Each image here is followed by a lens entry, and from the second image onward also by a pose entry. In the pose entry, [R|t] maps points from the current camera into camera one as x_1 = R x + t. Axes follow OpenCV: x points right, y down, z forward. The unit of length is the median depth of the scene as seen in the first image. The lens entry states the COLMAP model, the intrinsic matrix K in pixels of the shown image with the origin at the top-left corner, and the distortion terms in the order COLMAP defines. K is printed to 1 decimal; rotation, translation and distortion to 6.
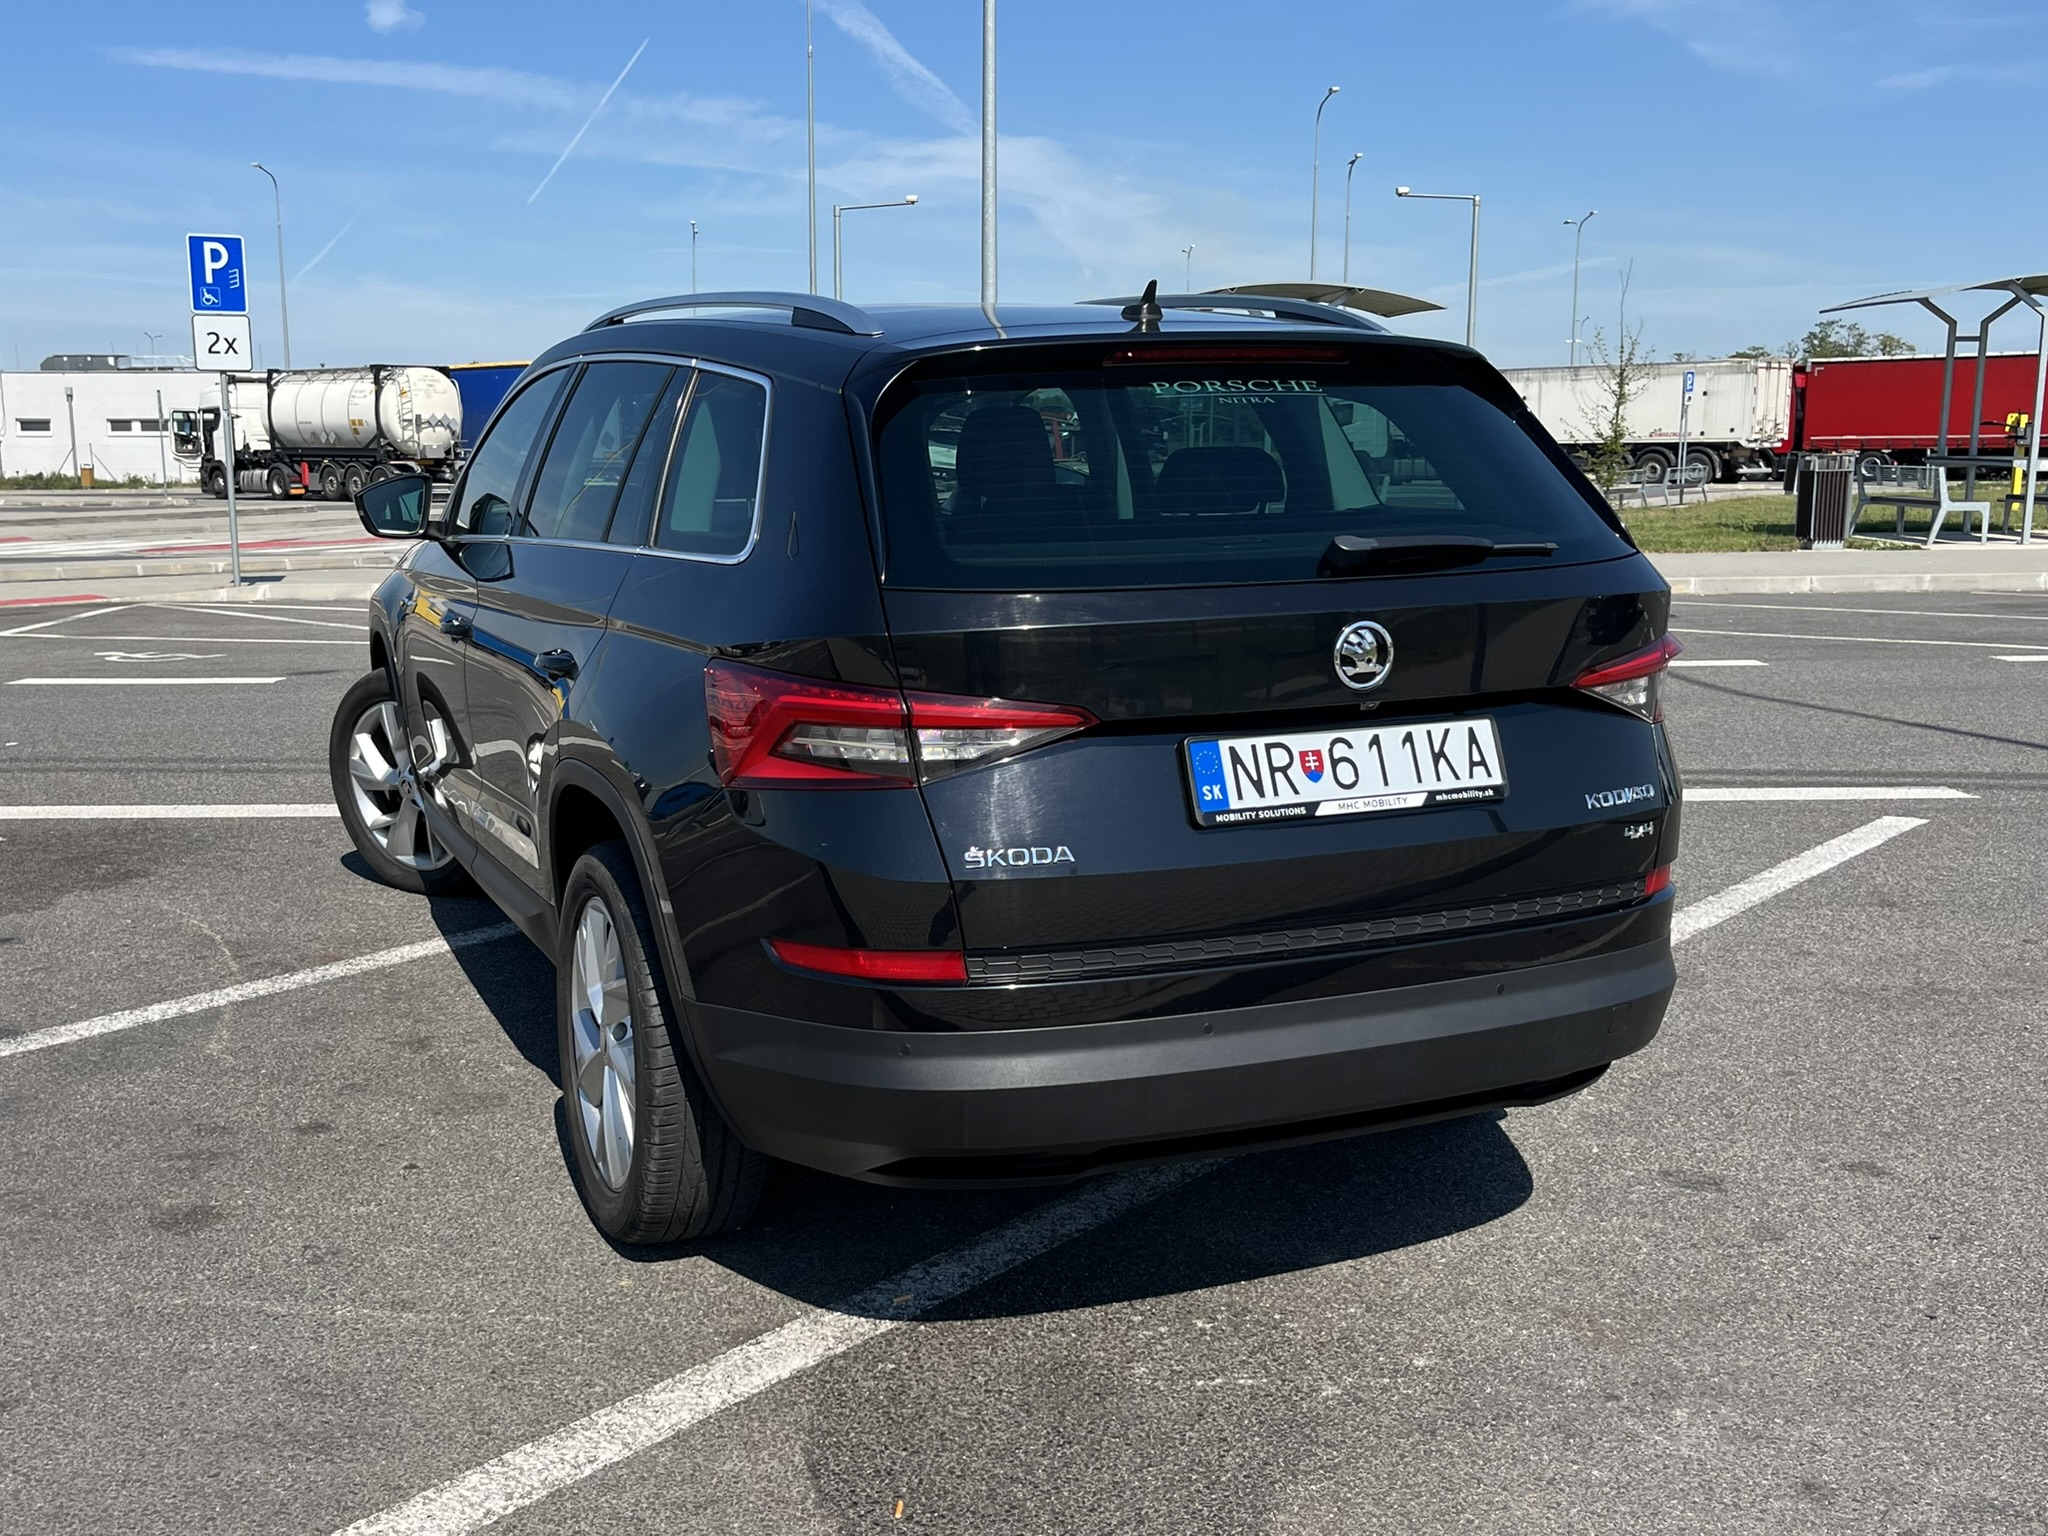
lens RADIAL K [[1807.1, 0, 961.6], [0, 1807.1, 778.9], [0, 0, 1]] dist [0.010122, 0.016831]
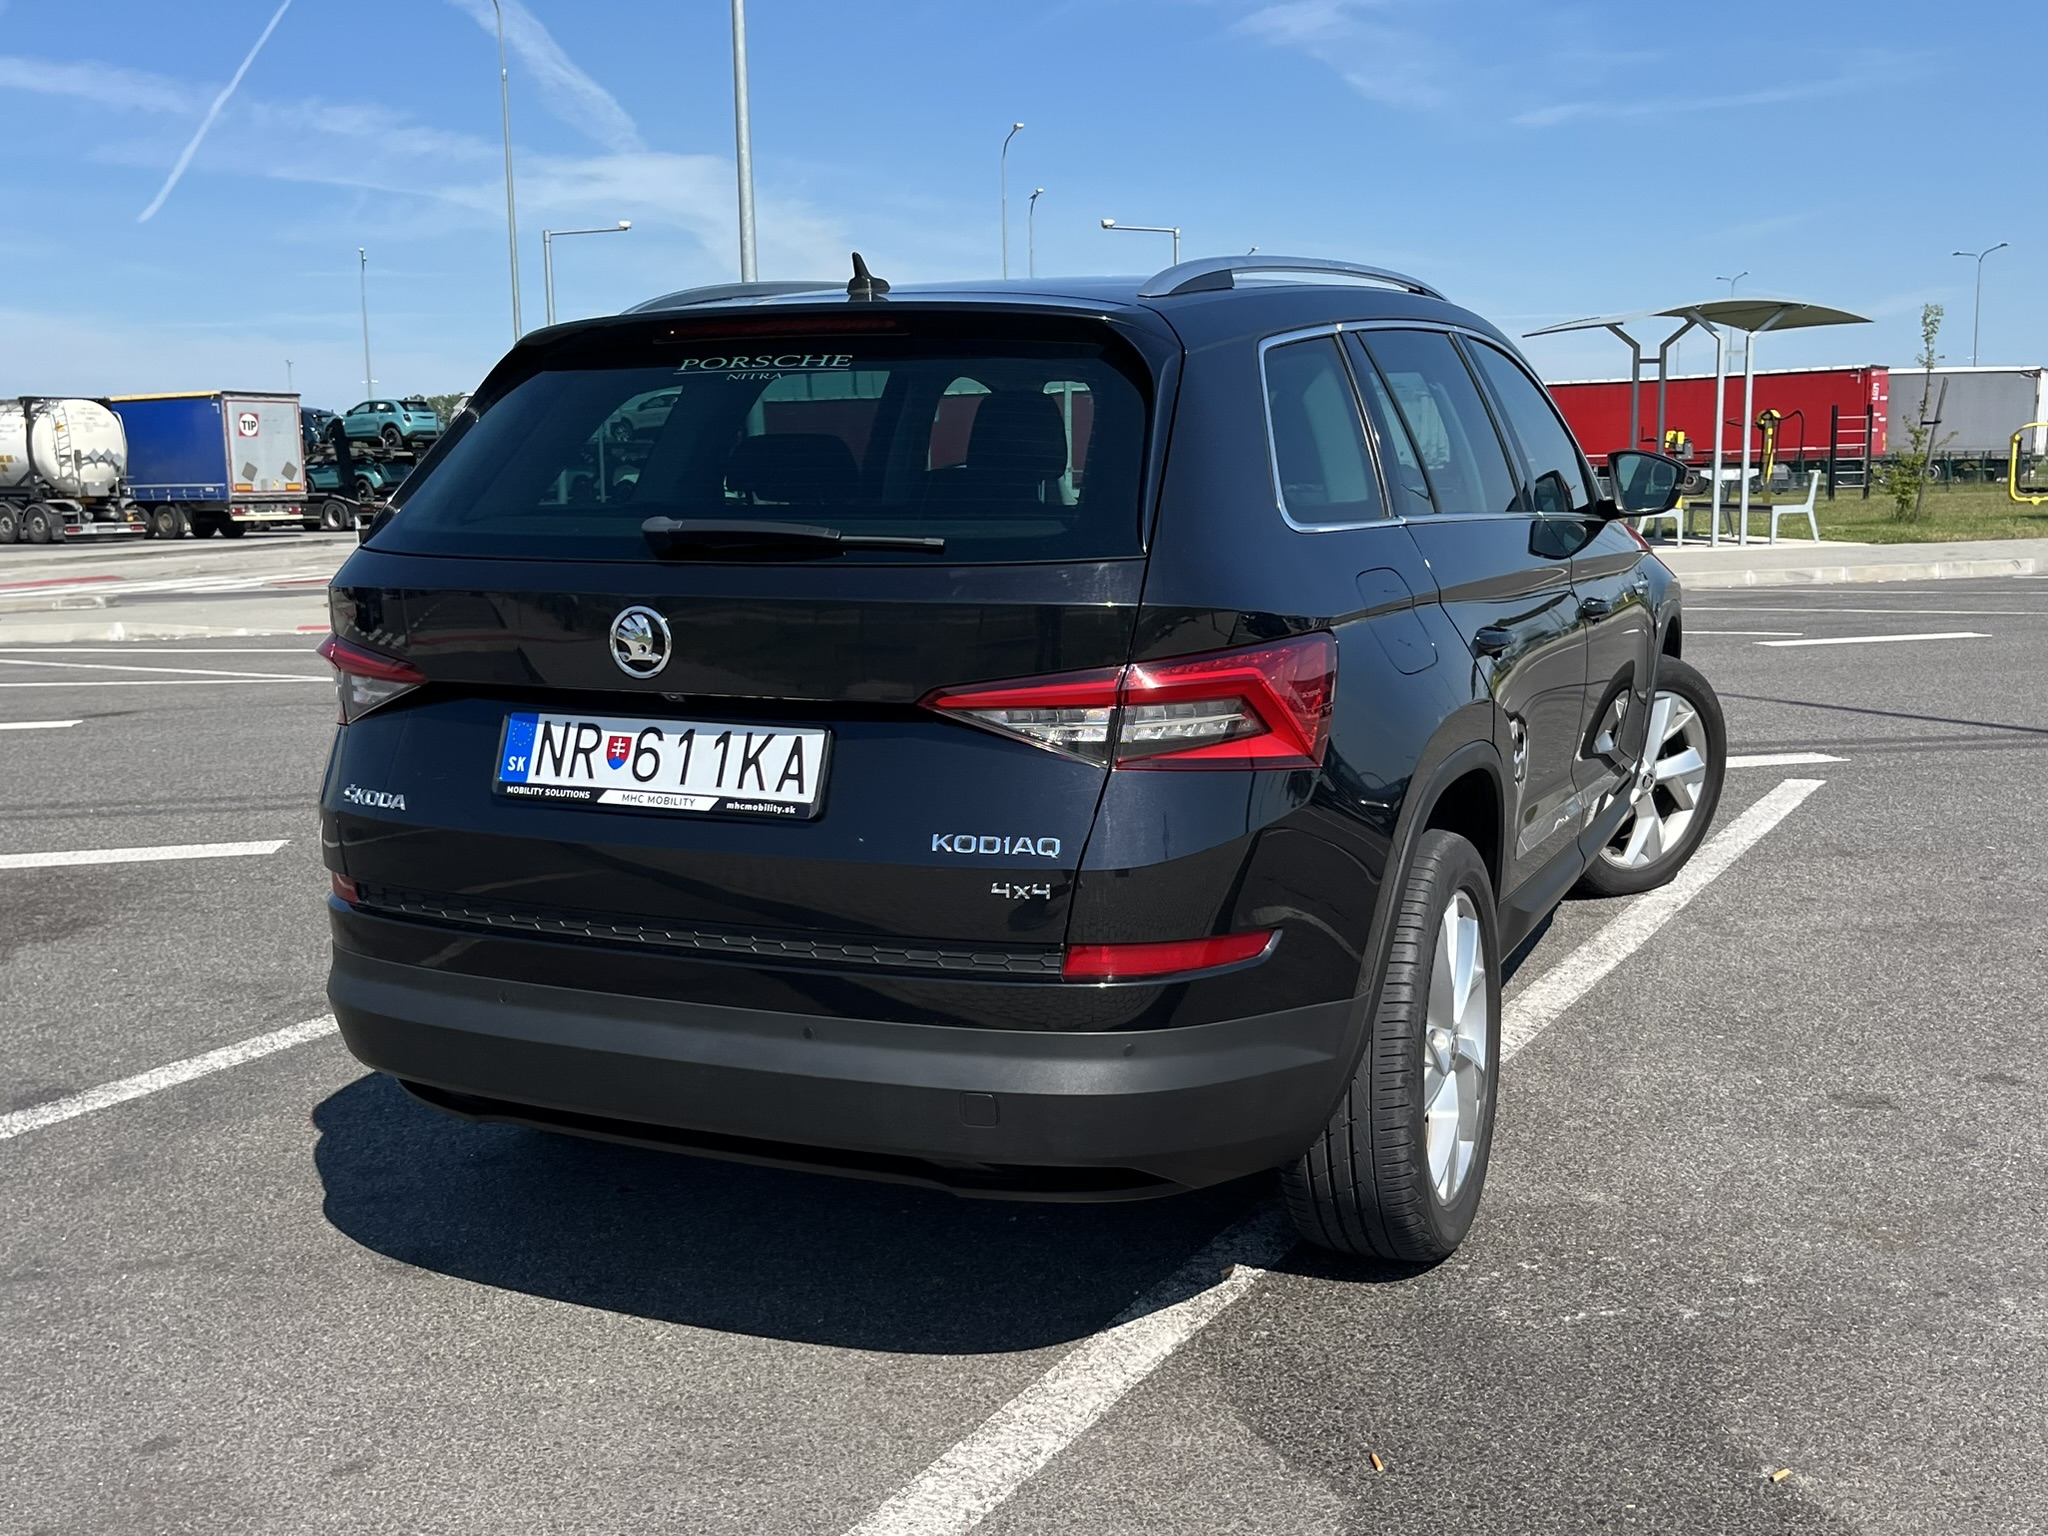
lens RADIAL K [[1807.1, 0, 961.6], [0, 1807.1, 778.9], [0, 0, 1]] dist [0.010122, 0.016831]
pose [[0.983239, -0.043149, 0.177142, -0.222833], [0.046249, 0.998840, -0.013403, 0.015969], [-0.176358, 0.021371, 0.984094, 0.027016]]
